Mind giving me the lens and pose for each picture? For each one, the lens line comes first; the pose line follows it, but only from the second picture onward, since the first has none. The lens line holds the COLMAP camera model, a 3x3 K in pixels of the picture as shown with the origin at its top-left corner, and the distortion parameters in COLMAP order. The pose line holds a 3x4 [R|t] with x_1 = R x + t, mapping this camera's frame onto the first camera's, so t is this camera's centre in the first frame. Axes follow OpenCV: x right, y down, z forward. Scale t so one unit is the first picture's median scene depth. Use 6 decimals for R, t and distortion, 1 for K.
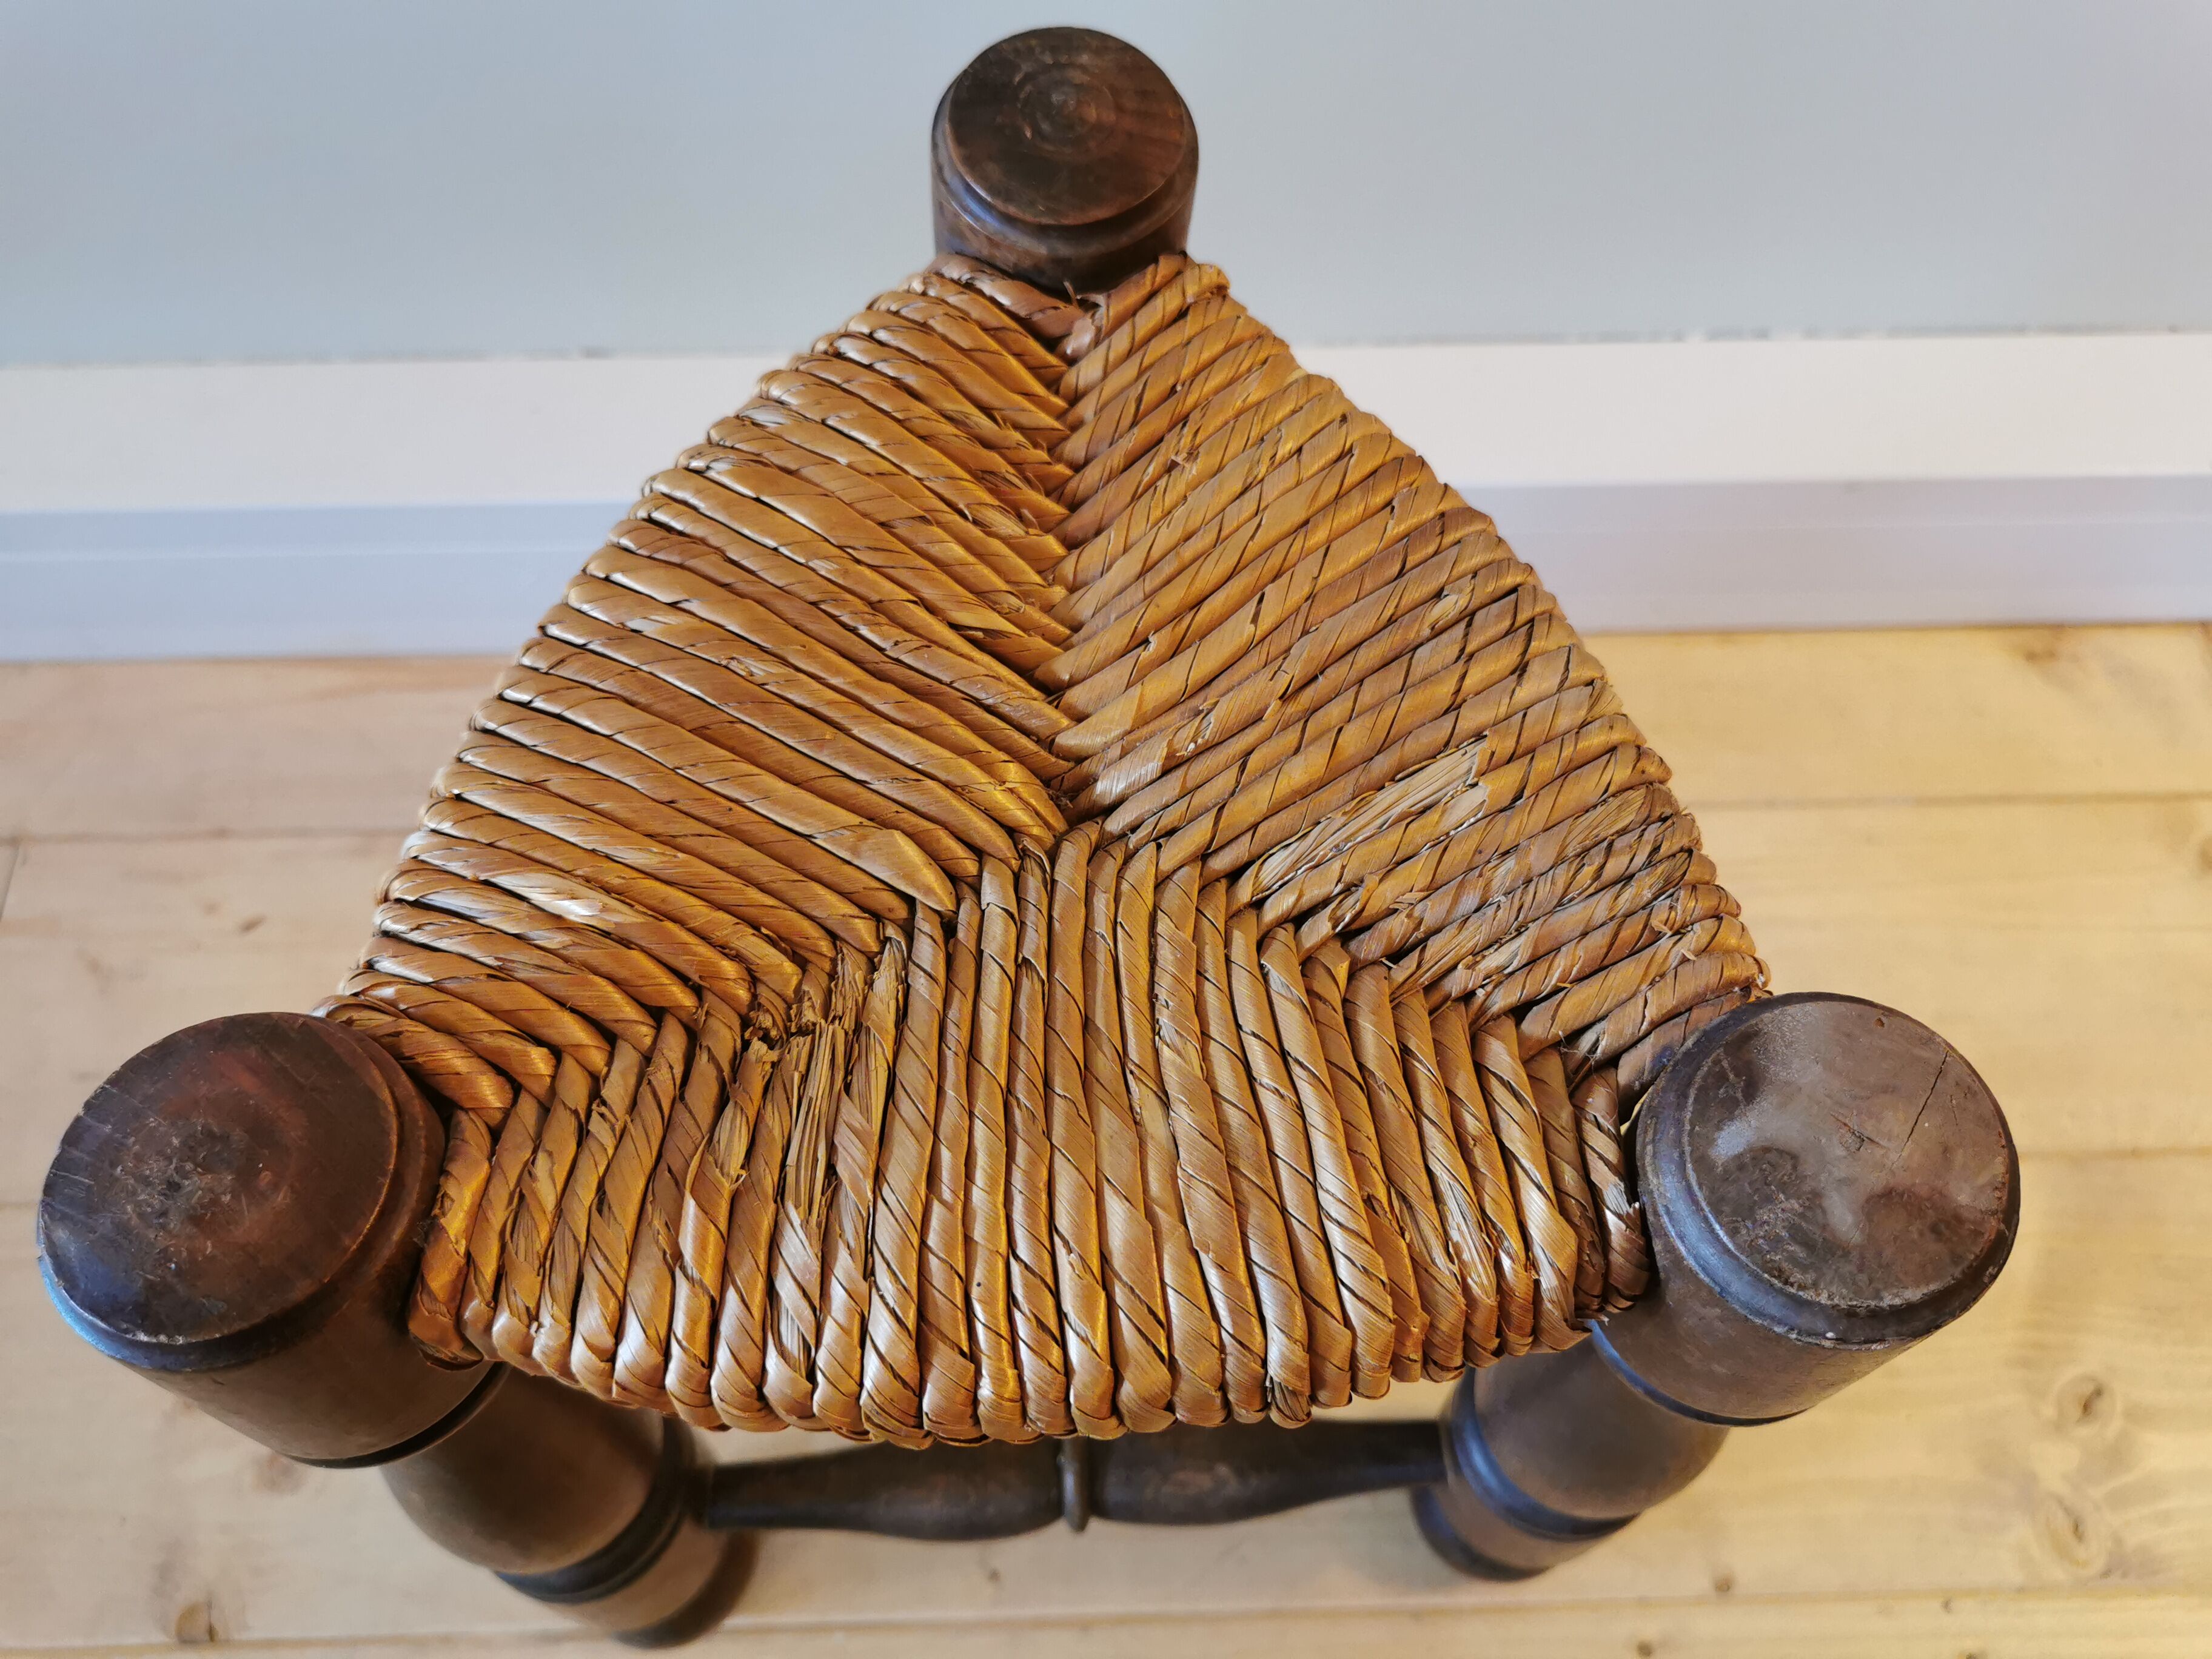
lens RADIAL K [[1778.0, 0, 1079.9], [0, 1778.0, 806.3], [0, 0, 1]] dist [0.012066, -0.003312]
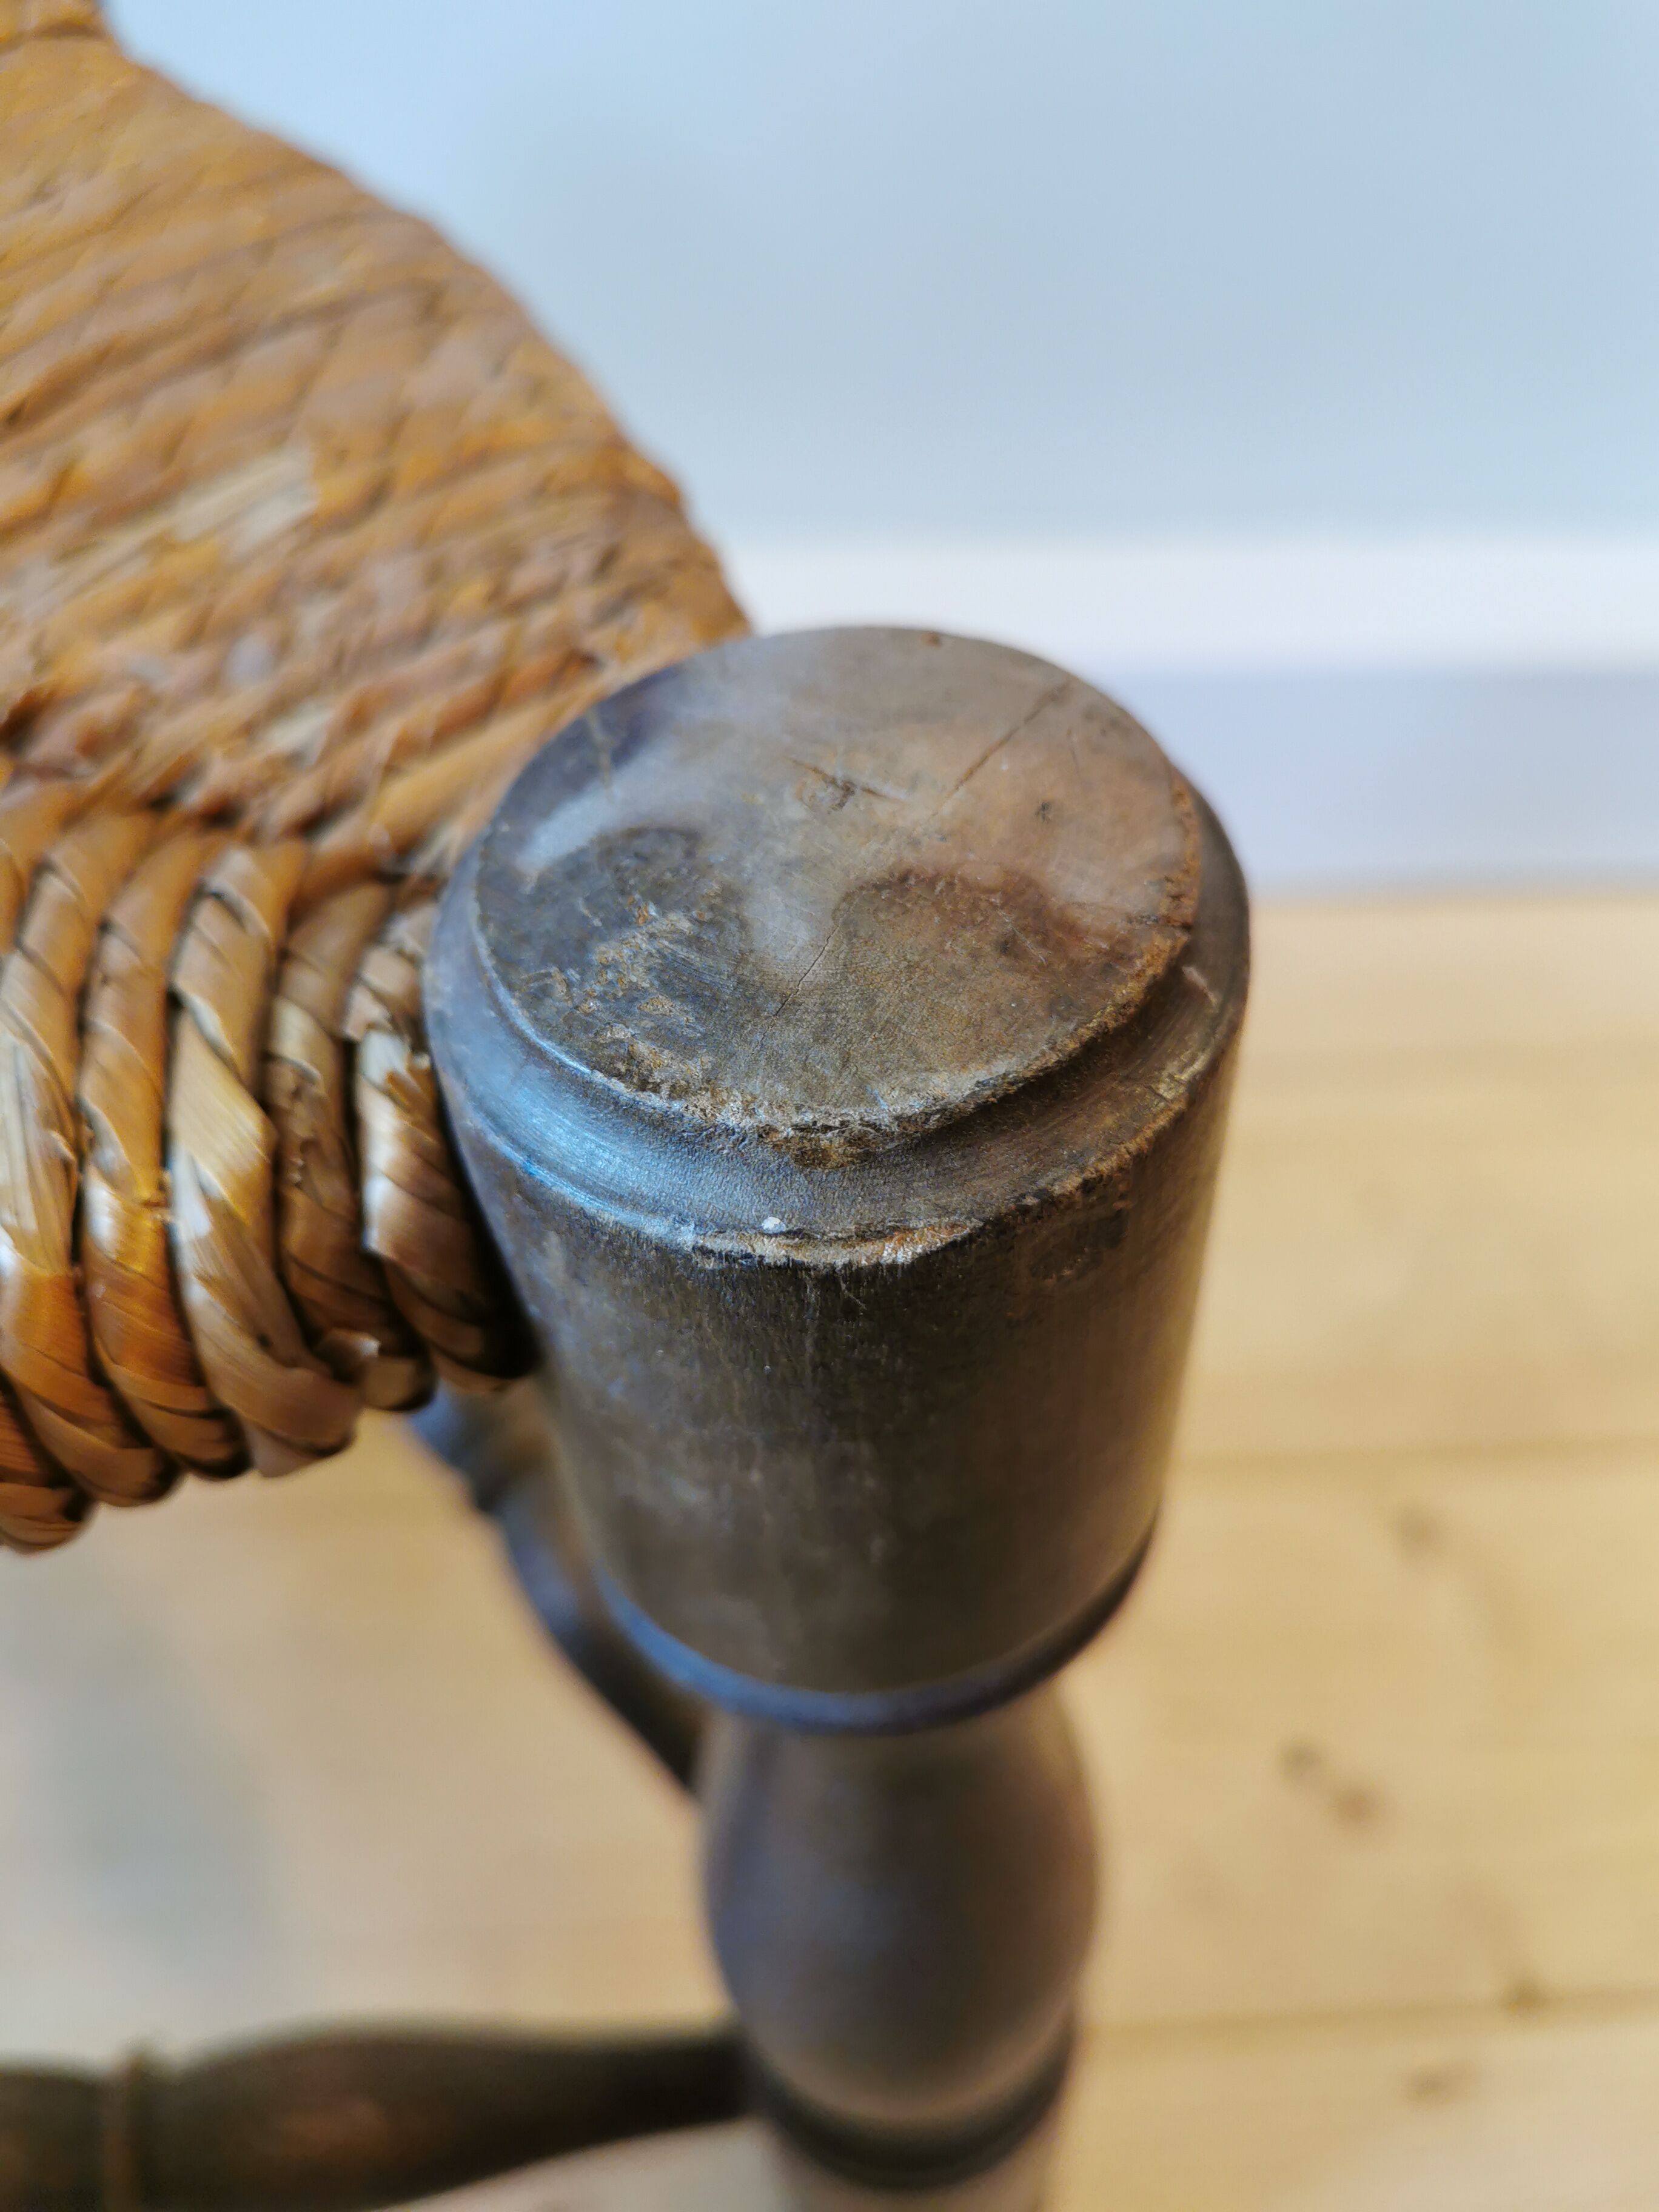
lens RADIAL K [[1778.0, 0, 818.4], [0, 1778.0, 1092.8], [0, 0, 1]] dist [0.012066, -0.003312]
pose [[0.998284, -0.043059, 0.039685, 0.415283], [0.051355, 0.969412, -0.240005, 0.361696], [-0.028137, 0.241631, 0.969960, 0.611909]]
